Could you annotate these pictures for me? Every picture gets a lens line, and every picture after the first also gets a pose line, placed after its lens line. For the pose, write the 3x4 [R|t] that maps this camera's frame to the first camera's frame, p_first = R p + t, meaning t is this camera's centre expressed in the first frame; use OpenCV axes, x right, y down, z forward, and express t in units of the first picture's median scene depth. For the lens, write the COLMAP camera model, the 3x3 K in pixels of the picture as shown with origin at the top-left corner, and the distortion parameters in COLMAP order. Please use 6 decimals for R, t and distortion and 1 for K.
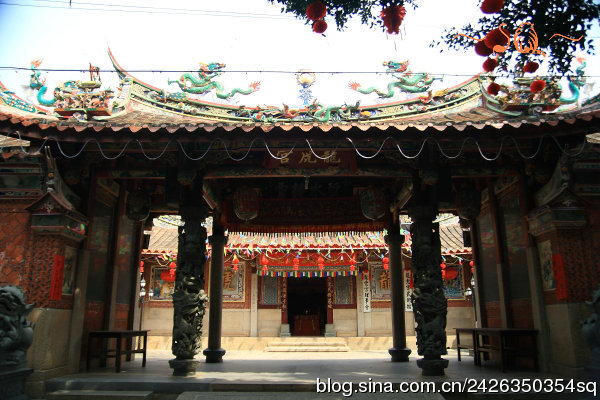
lens RADIAL K [[458.6, 0, 300.0], [0, 458.6, 200.0], [0, 0, 1]] dist [-0.043860, 0.006251]
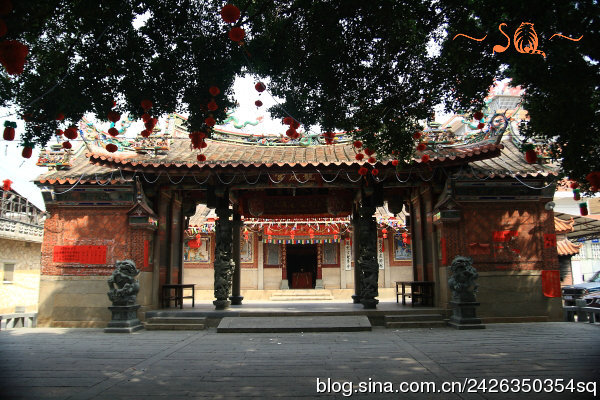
lens RADIAL K [[458.6, 0, 300.0], [0, 458.6, 200.0], [0, 0, 1]] dist [-0.043860, 0.006251]
pose [[0.999943, -0.008253, -0.006836, 0.041375], [0.008845, 0.995749, 0.091684, -0.143037], [0.006050, -0.091739, 0.995765, -0.539465]]
